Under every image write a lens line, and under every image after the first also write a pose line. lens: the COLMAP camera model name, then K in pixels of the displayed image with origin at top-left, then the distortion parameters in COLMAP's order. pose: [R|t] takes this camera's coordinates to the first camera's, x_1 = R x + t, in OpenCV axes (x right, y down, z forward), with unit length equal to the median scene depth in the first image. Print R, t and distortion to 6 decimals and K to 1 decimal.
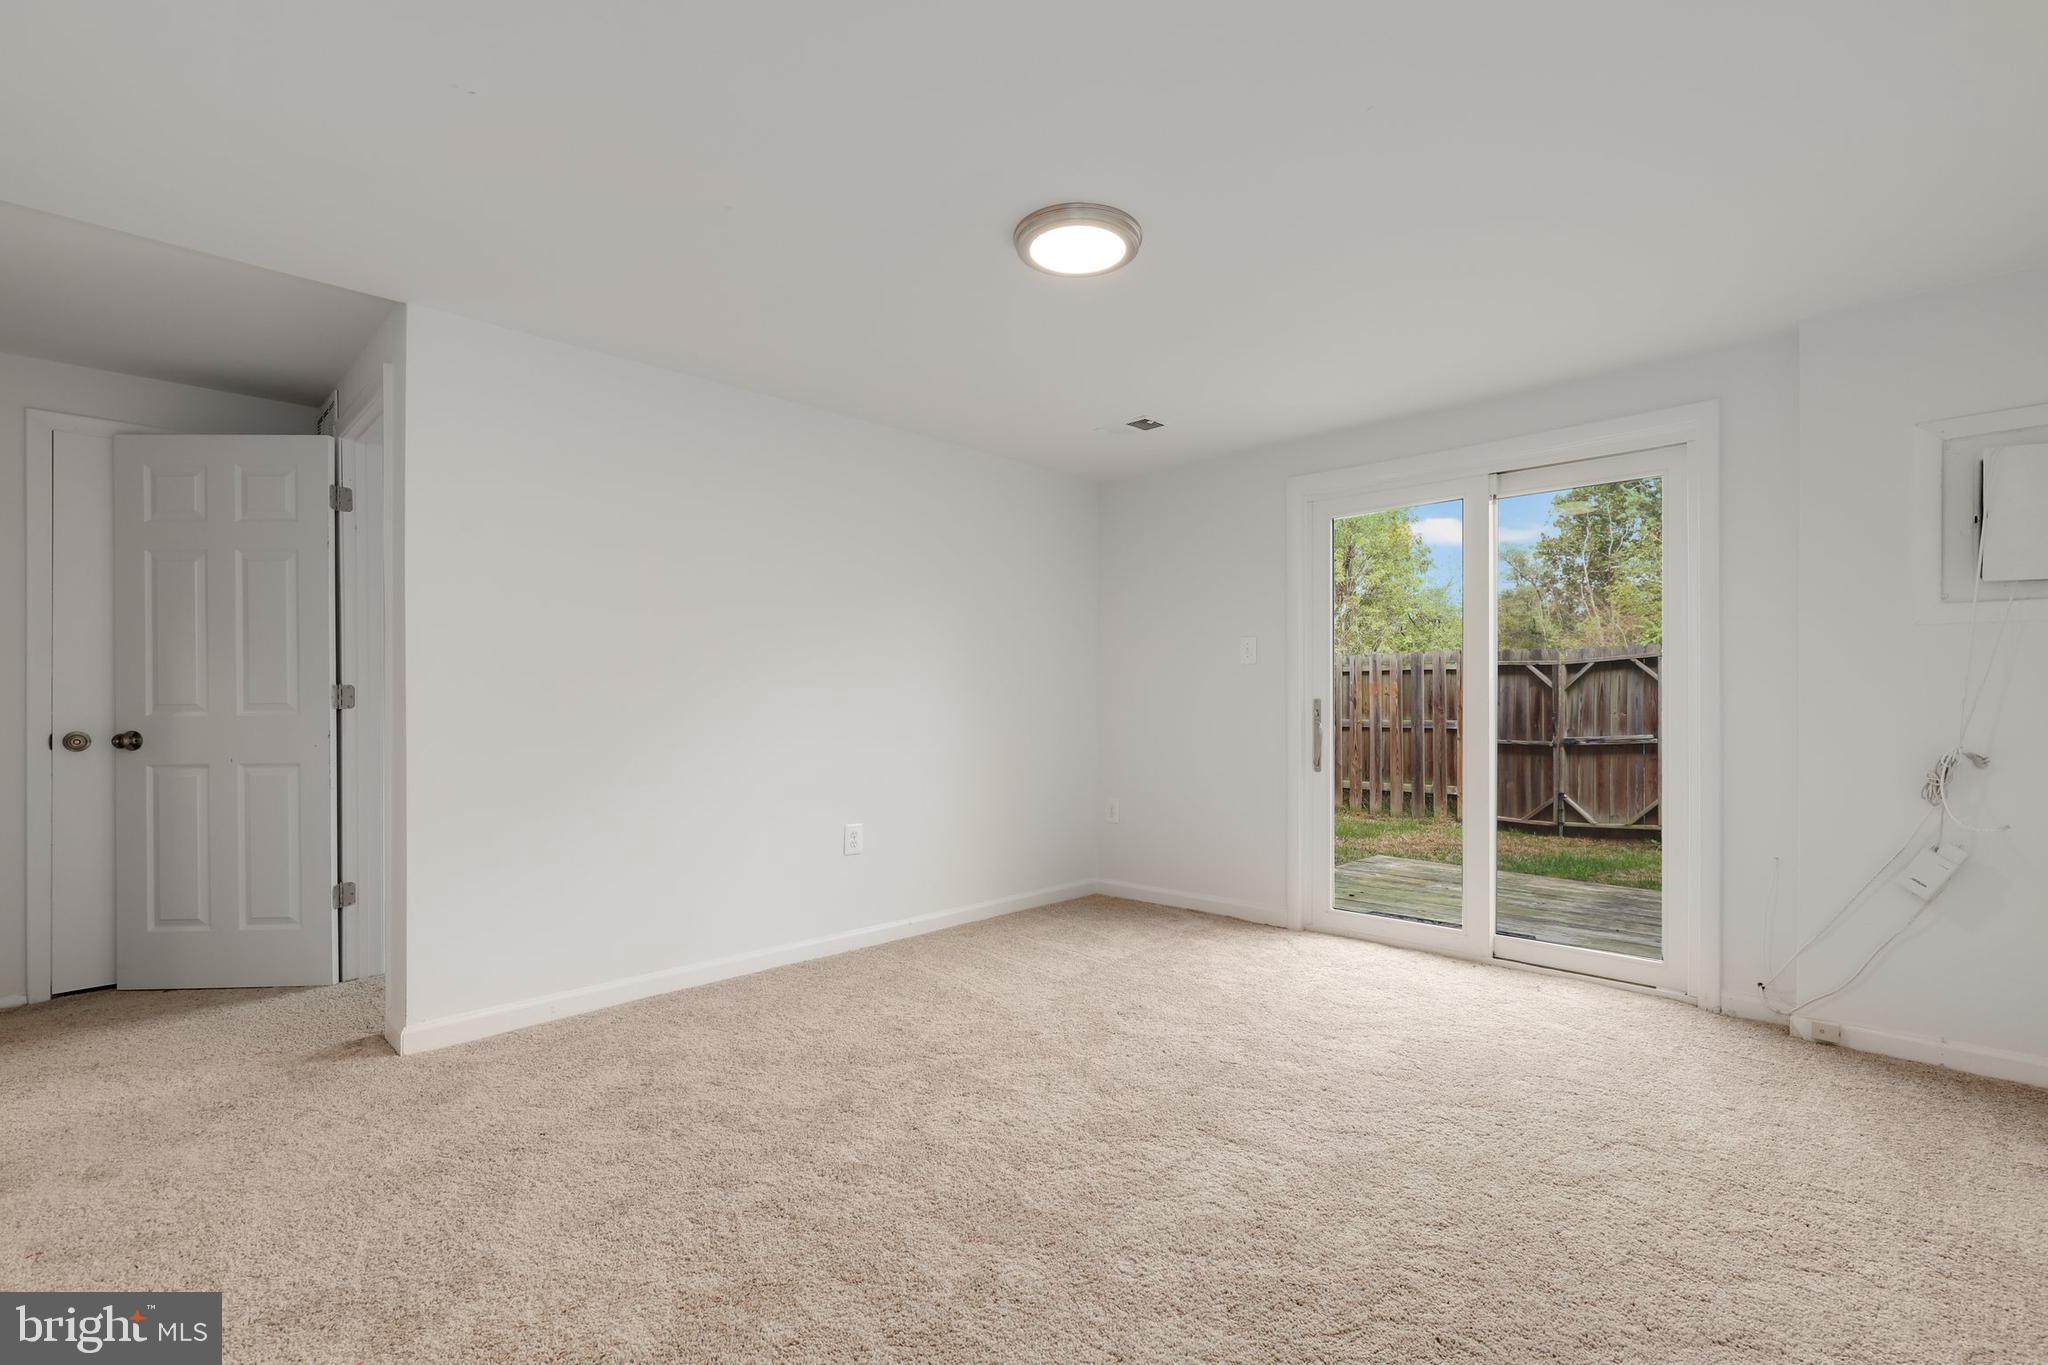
lens RADIAL K [[939.4, 0, 1024.1], [0, 939.4, 690.0], [0, 0, 1]] dist [0.001457, -0.001743]
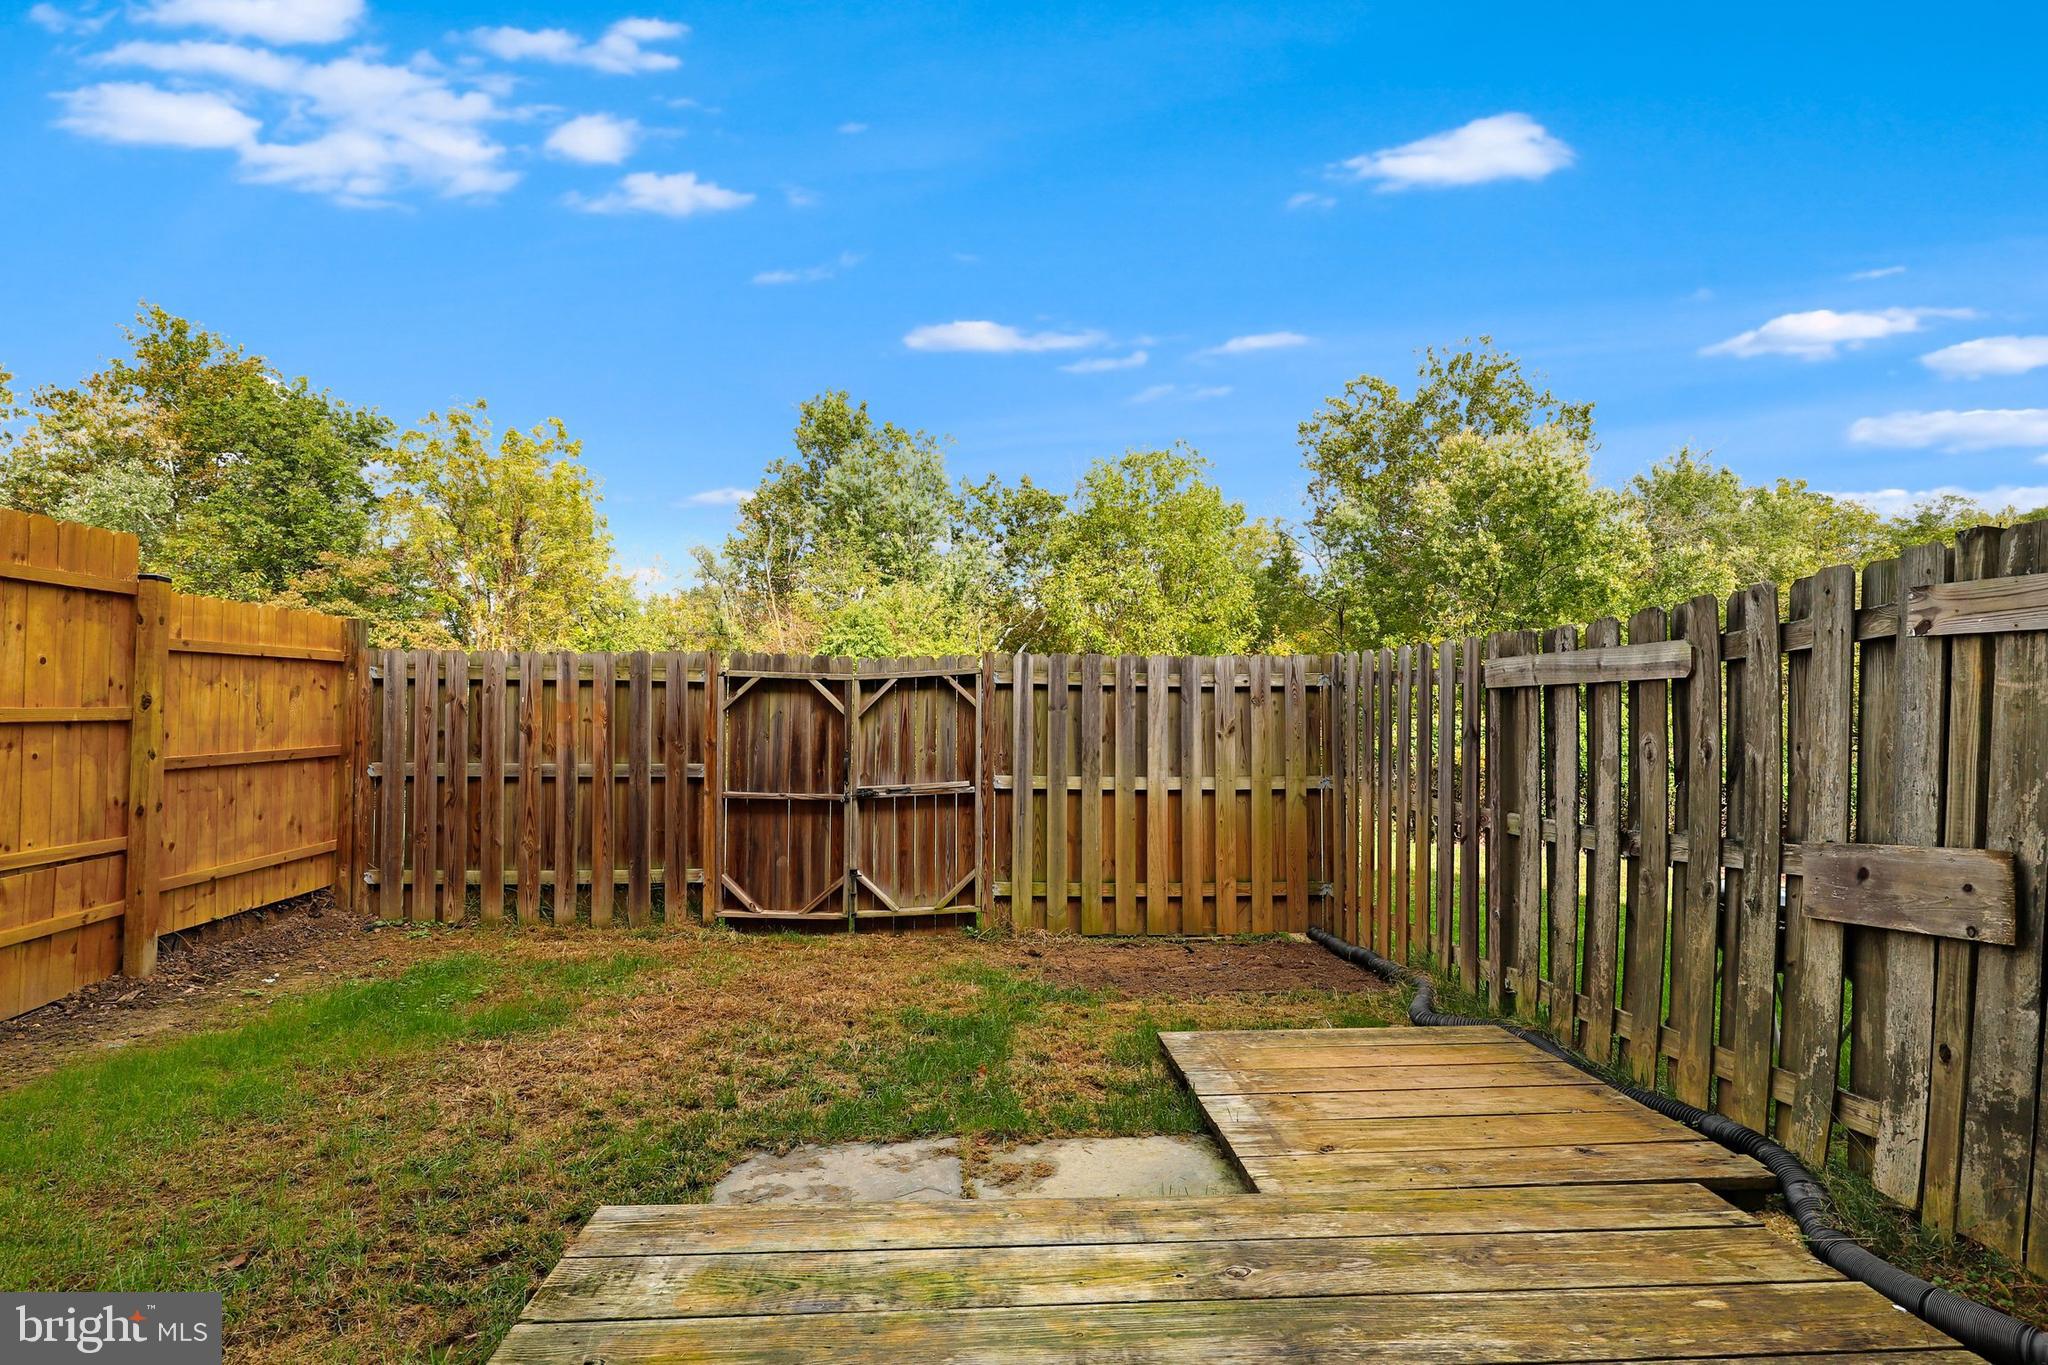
lens RADIAL K [[943.9, 0, 1037.1], [0, 943.9, 701.6], [0, 0, 1]] dist [0.001553, -0.000204]
pose [[0.669845, 0.006755, 0.742470, 0.140360], [-0.019004, 0.999787, 0.008048, -0.018167], [-0.742258, -0.019501, 0.669831, 0.409643]]
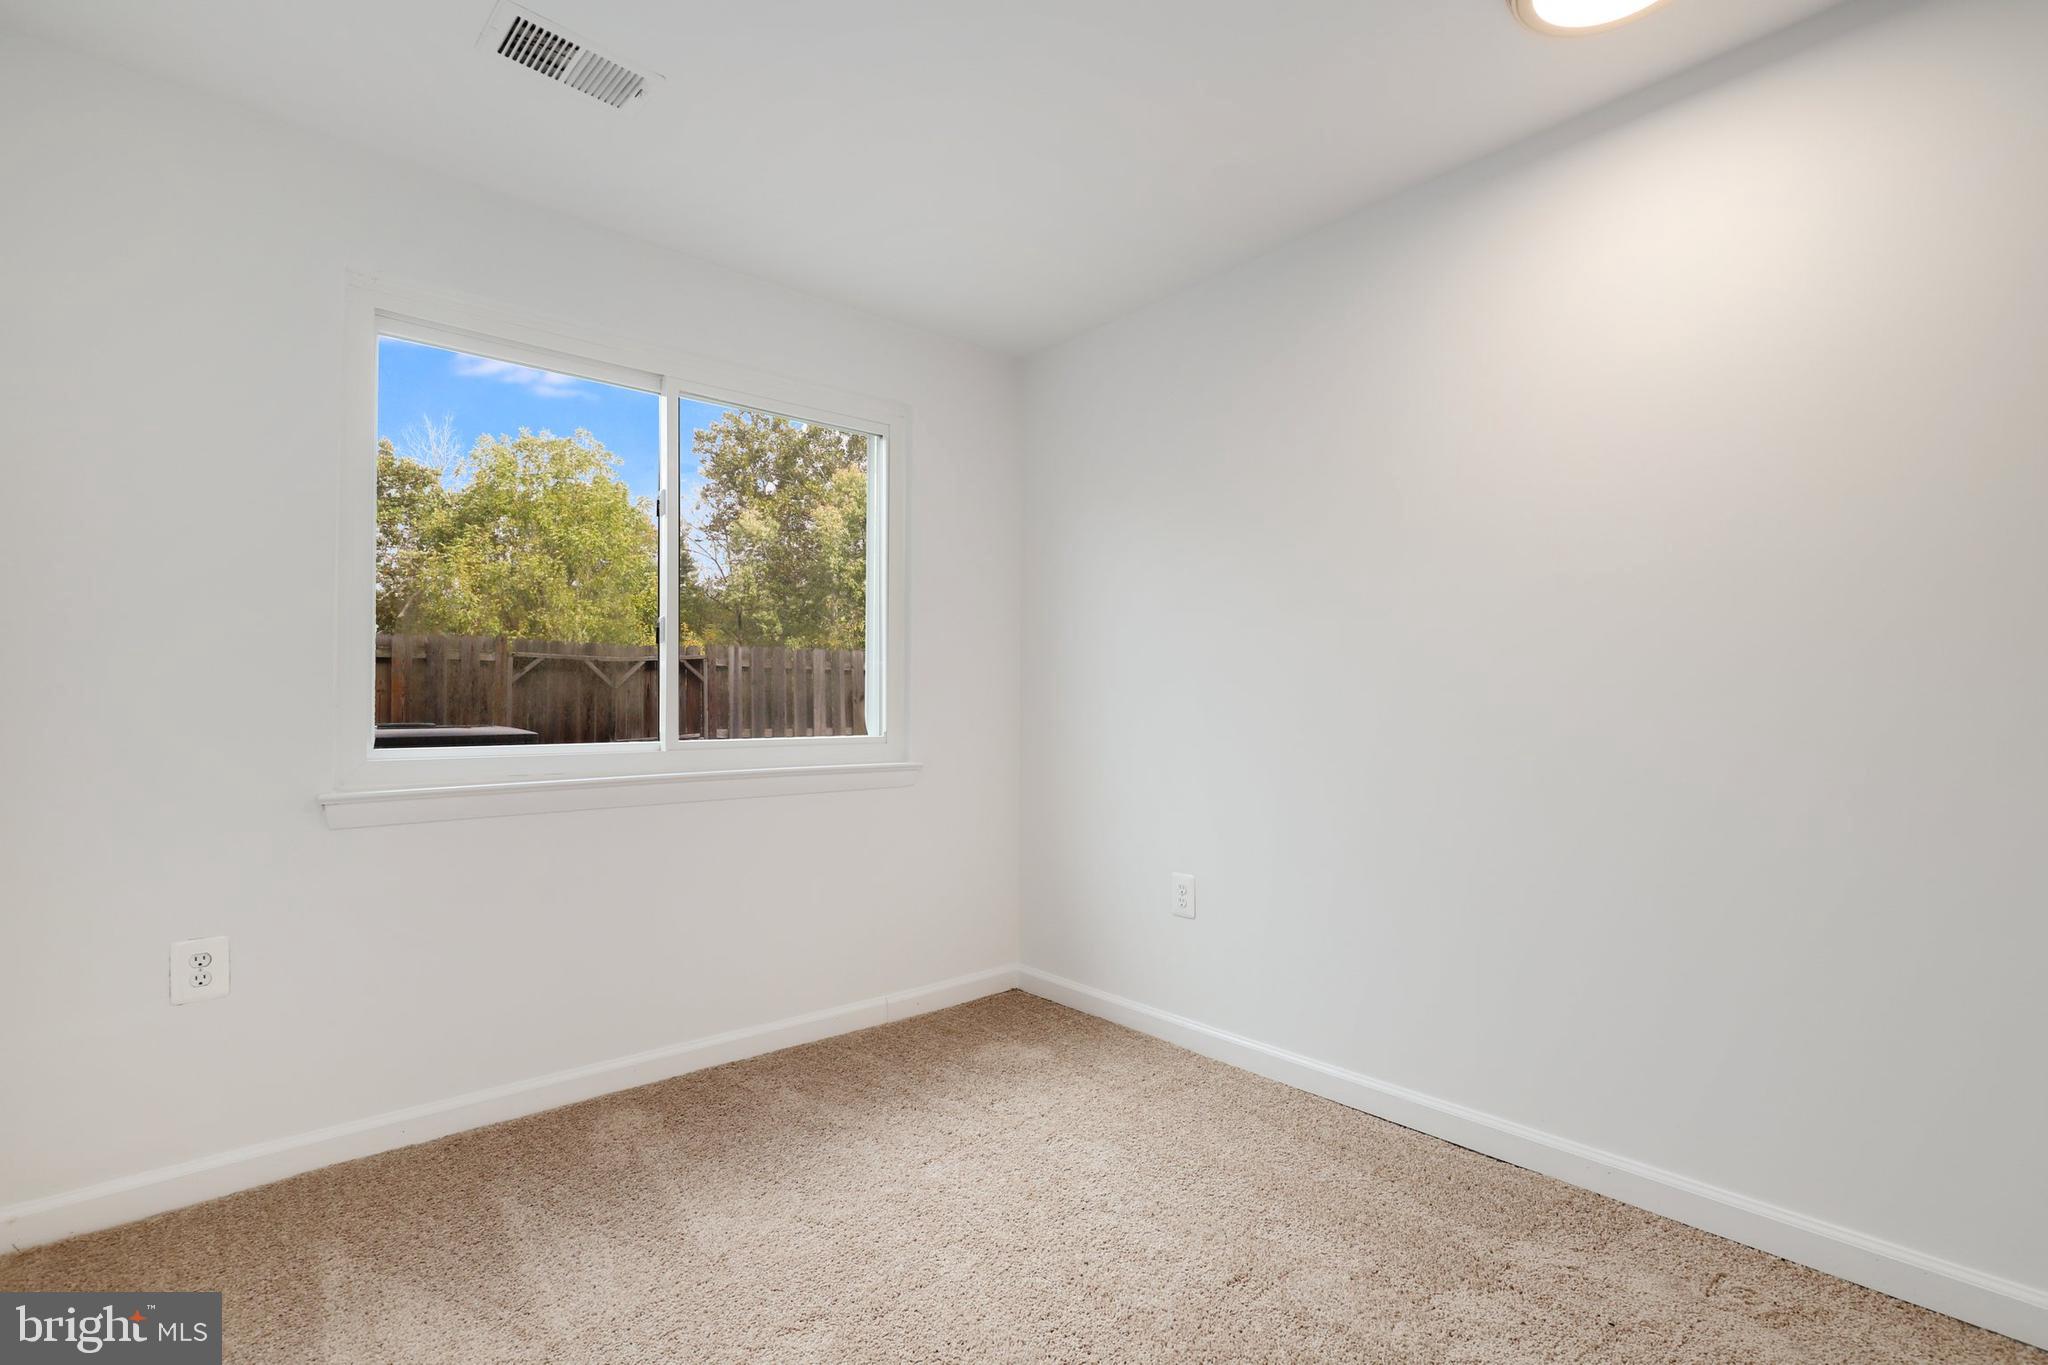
lens RADIAL K [[939.4, 0, 1036.2], [0, 939.4, 699.3], [0, 0, 1]] dist [0.001457, -0.001743]
pose [[0.076099, 0.005684, 0.997084, -0.293045], [-0.012626, 0.999909, -0.004737, 0.008130], [-0.997020, -0.012228, 0.076164, 0.476163]]
